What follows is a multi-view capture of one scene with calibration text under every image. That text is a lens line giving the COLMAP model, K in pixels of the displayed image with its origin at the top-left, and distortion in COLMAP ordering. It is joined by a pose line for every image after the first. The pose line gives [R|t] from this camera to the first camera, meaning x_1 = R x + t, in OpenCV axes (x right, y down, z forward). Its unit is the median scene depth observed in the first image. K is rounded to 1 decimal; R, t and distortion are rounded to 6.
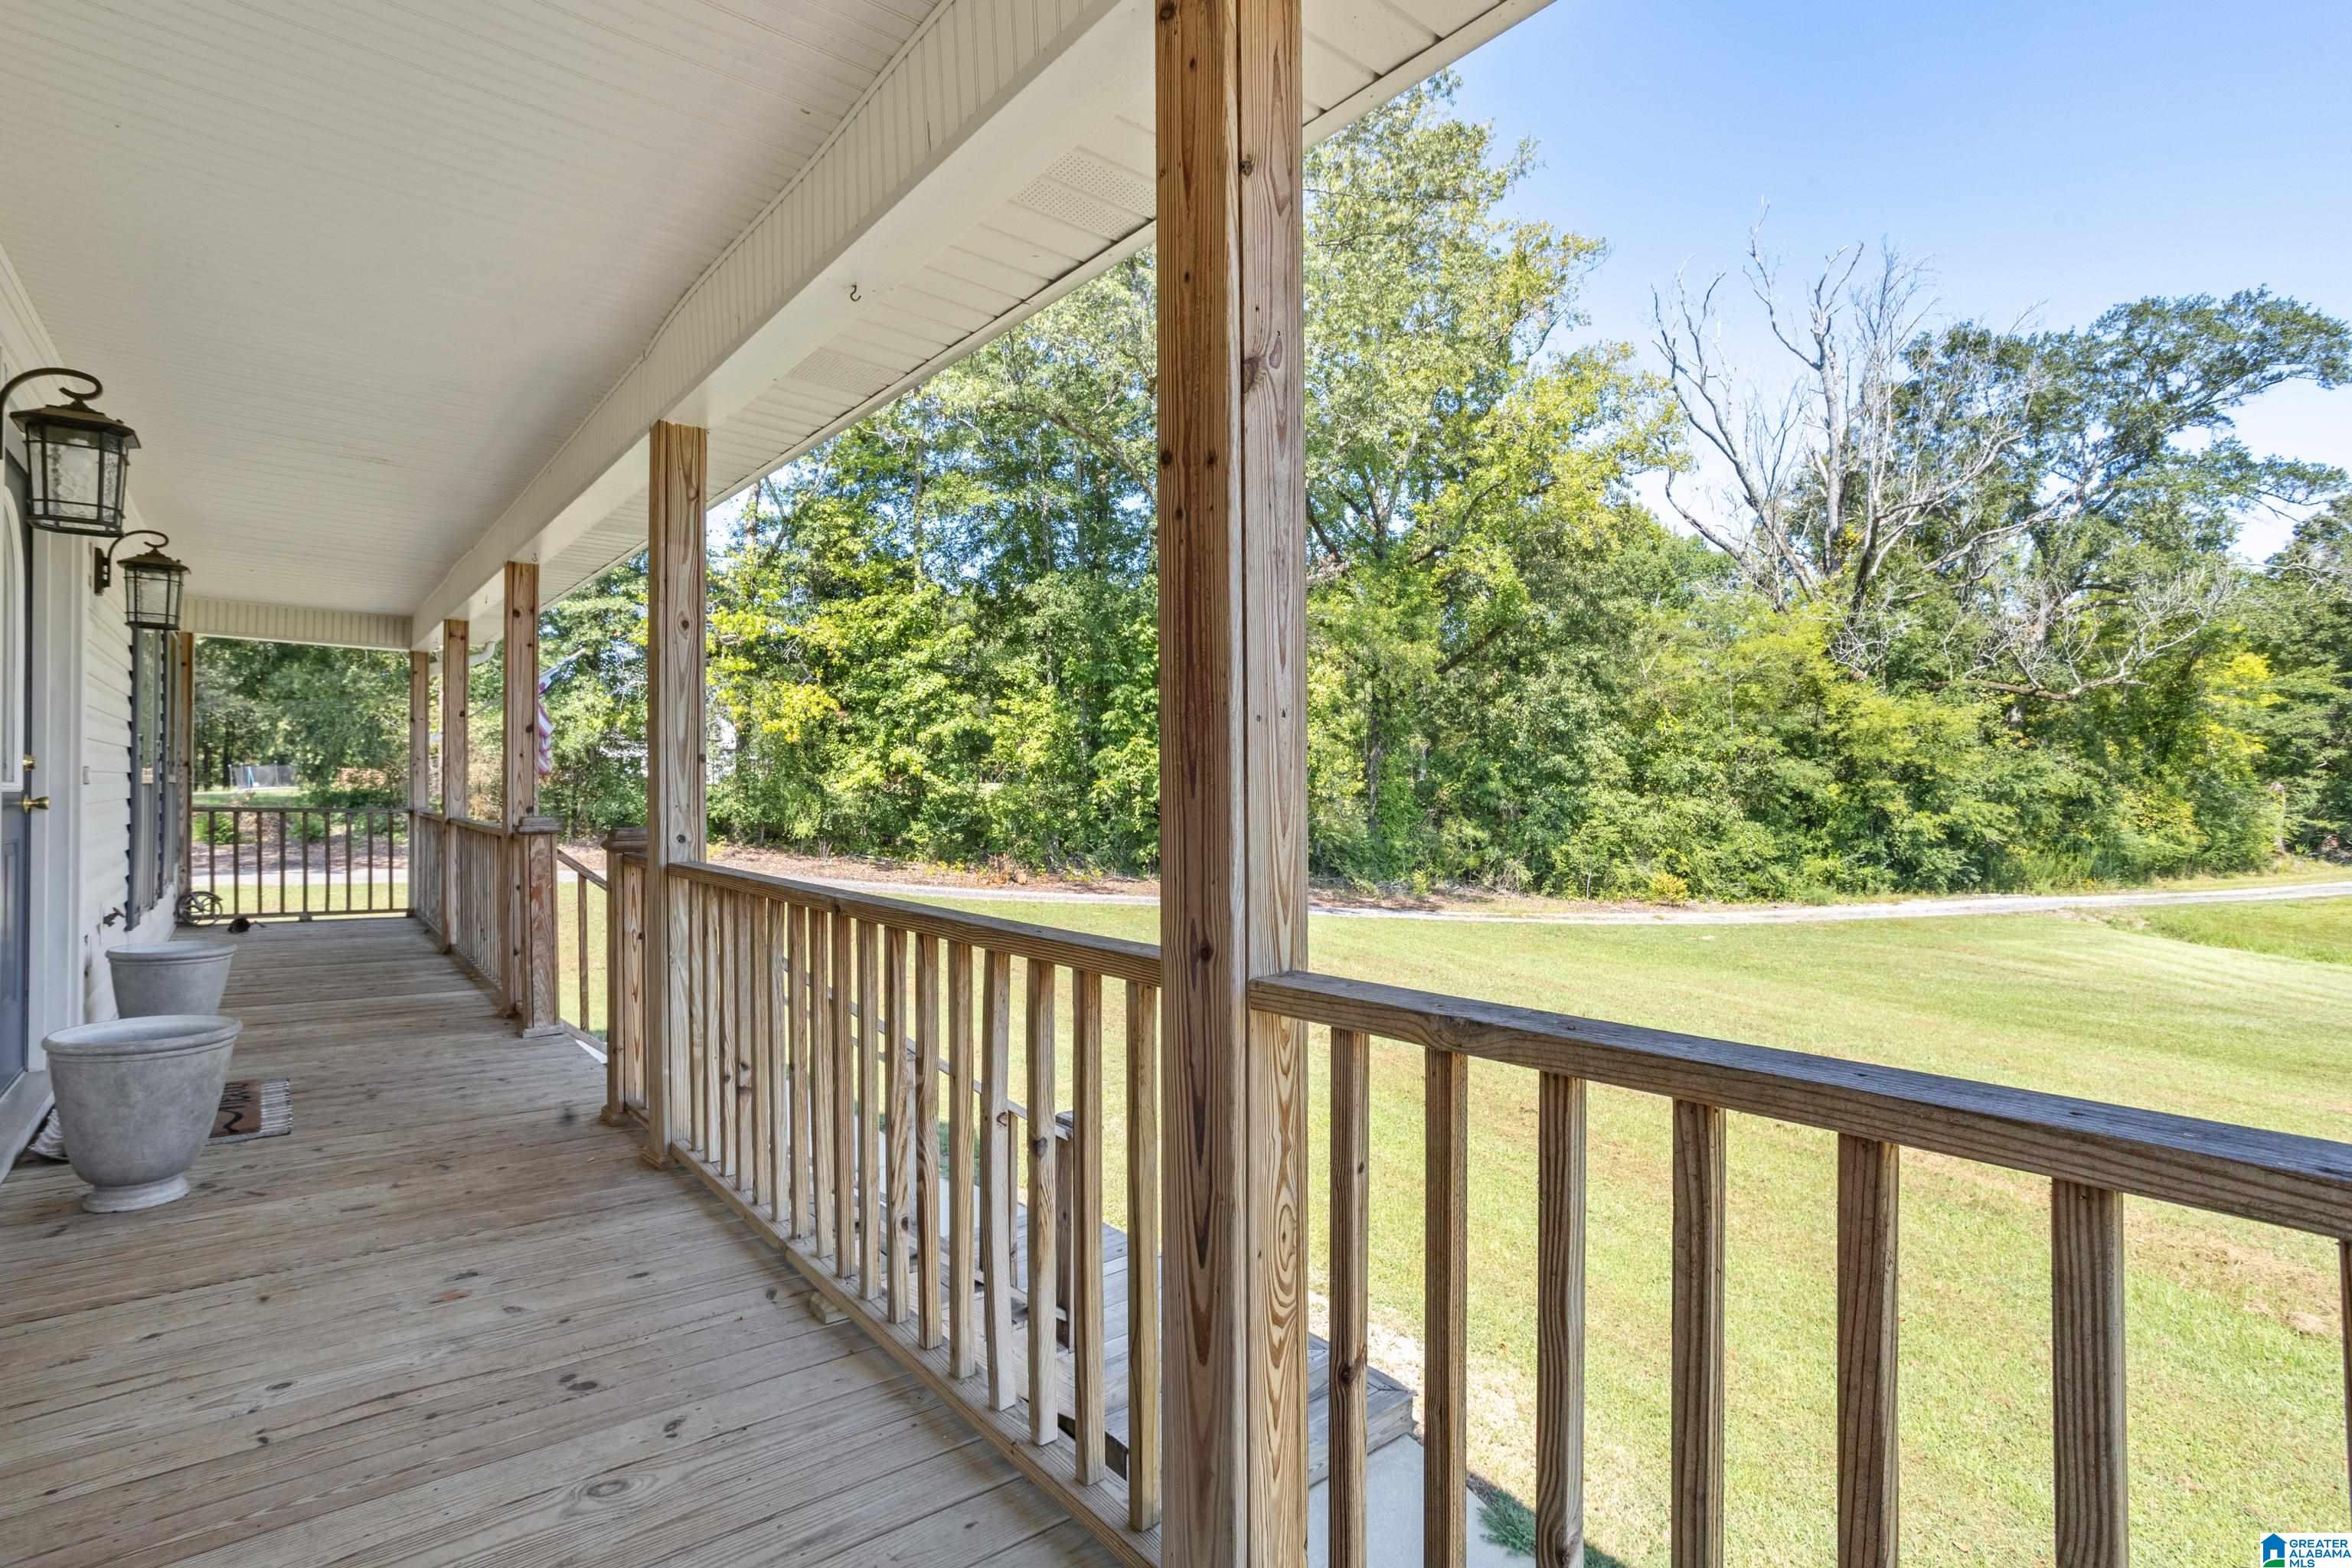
lens RADIAL K [[1147.8, 0, 1190.0], [0, 1147.8, 765.5], [0, 0, 1]] dist [-0.009859, 0.004456]
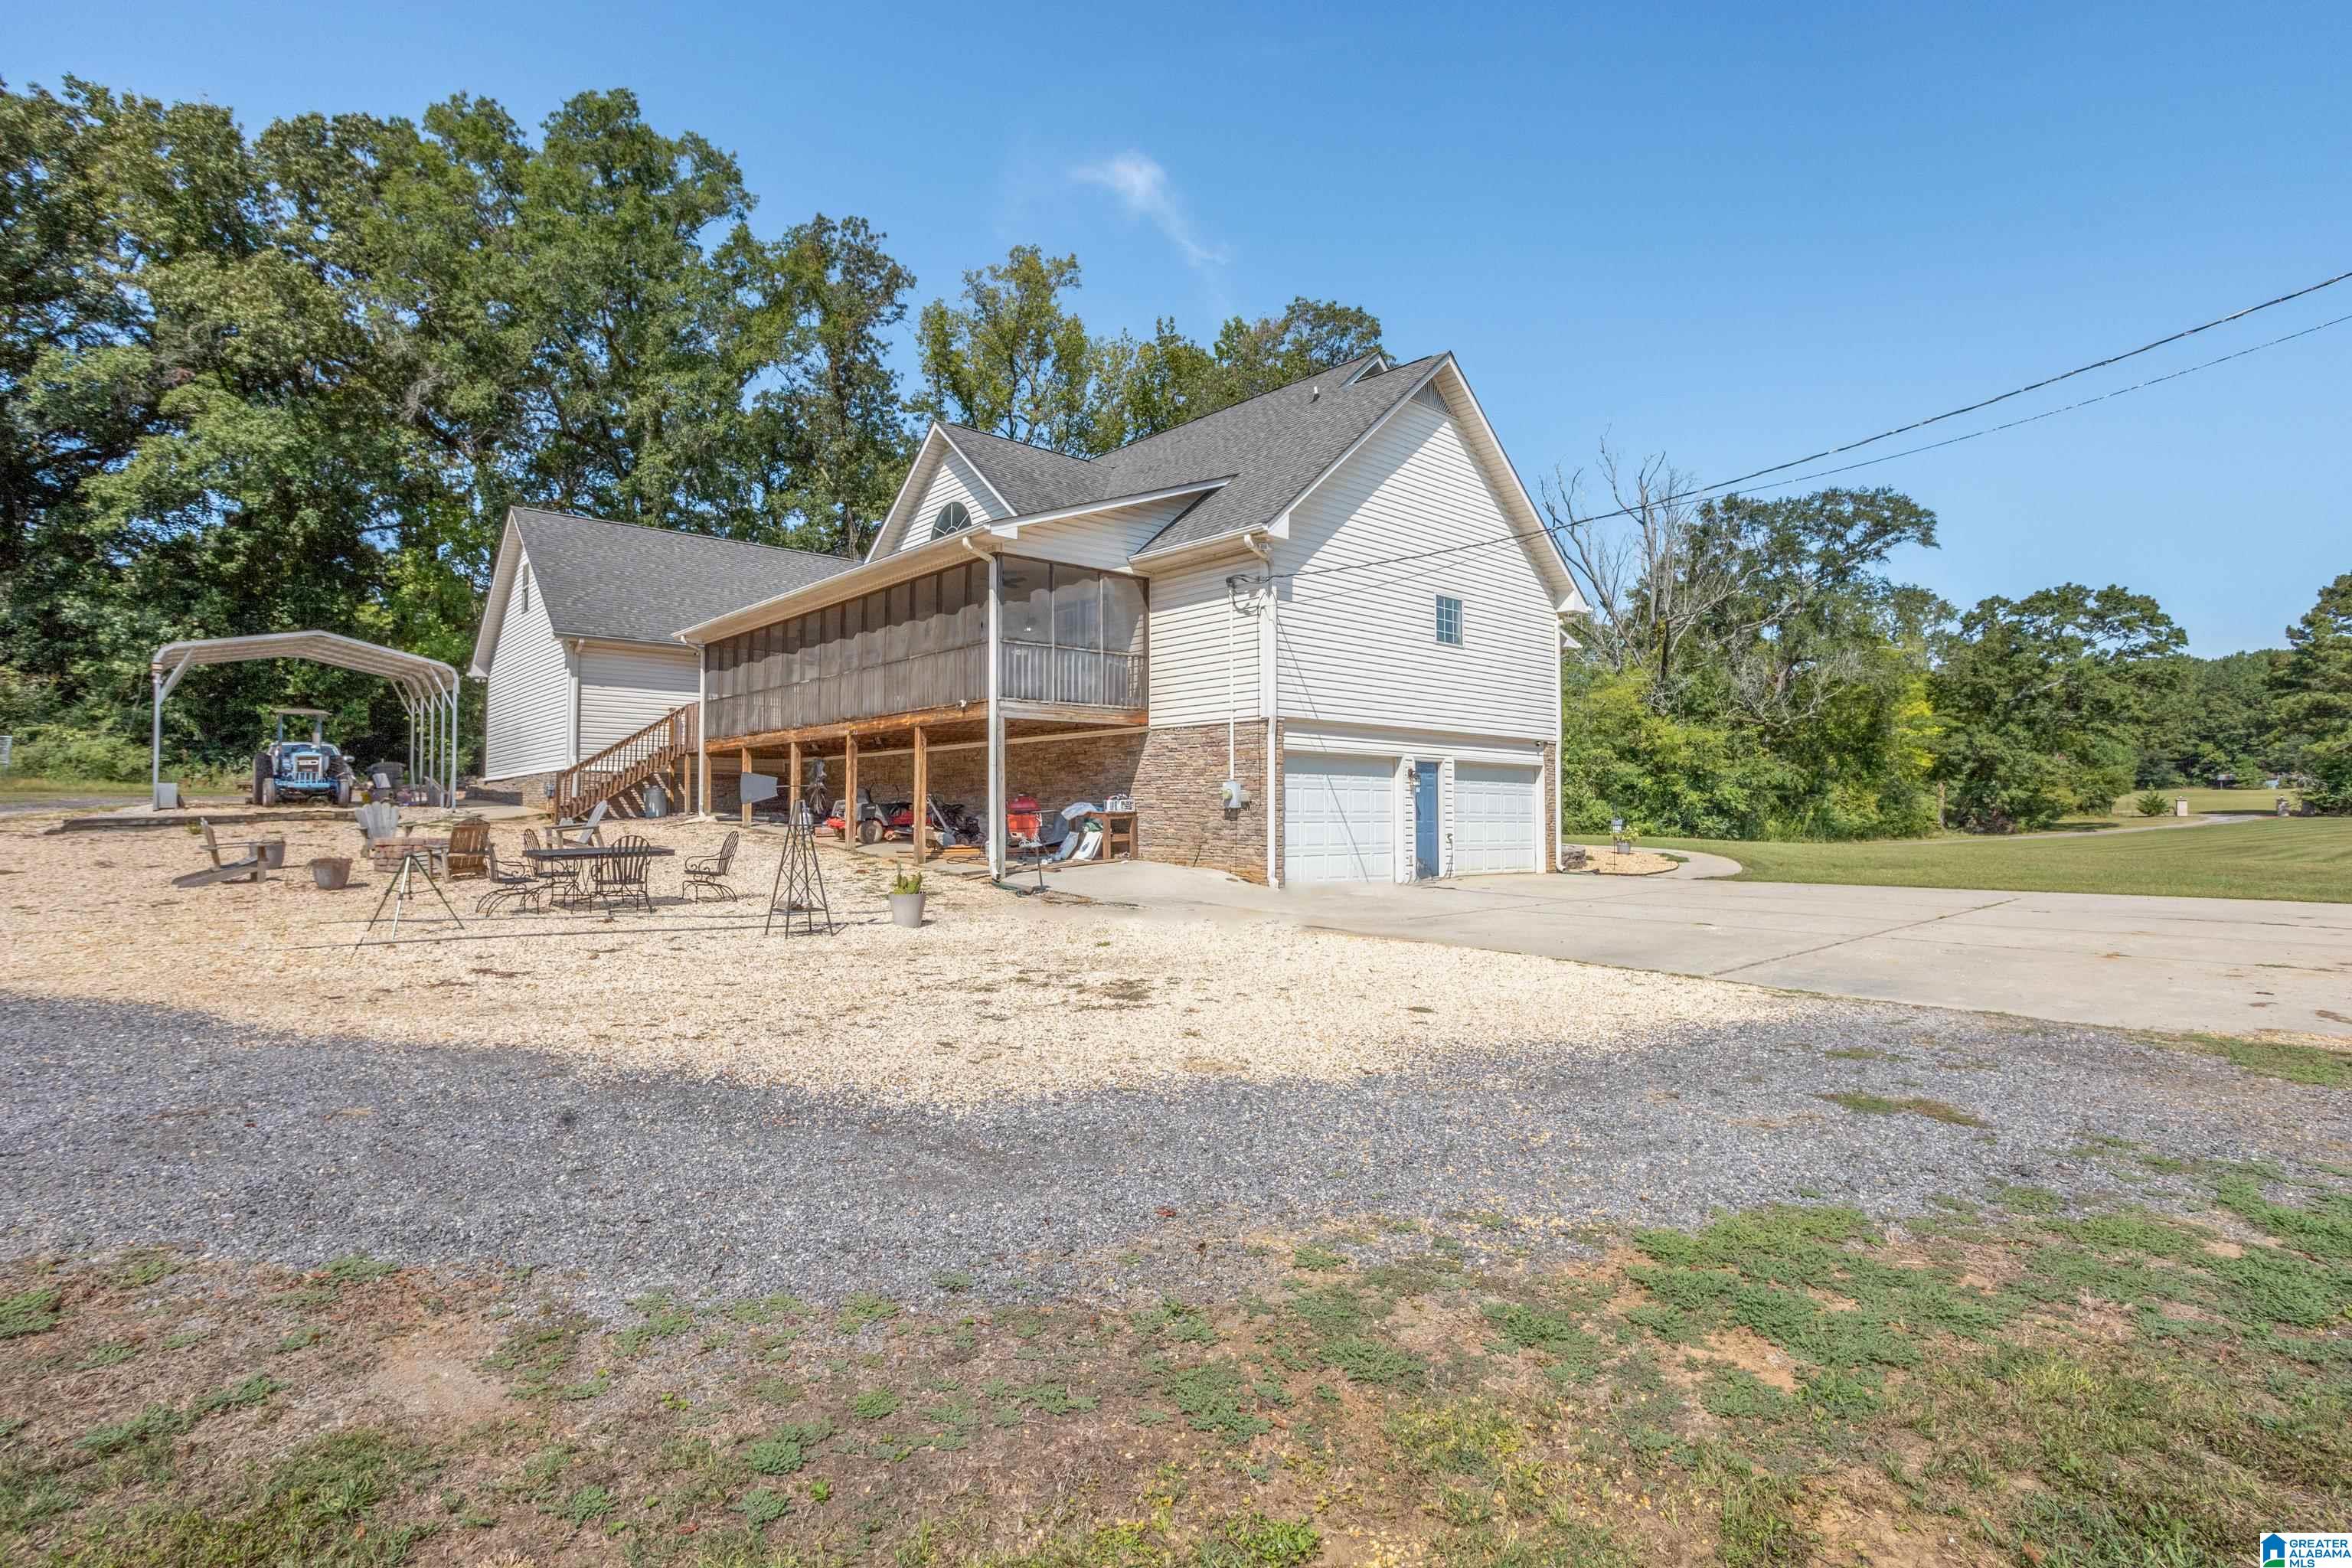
lens RADIAL K [[1147.8, 0, 1165.9], [0, 1147.8, 771.3], [0, 0, 1]] dist [-0.009859, 0.004456]
pose [[0.999099, -0.000146, 0.042448, -0.200264], [0.001644, 0.999377, -0.035257, 0.061080], [-0.042417, 0.035295, 0.998476, -0.604253]]
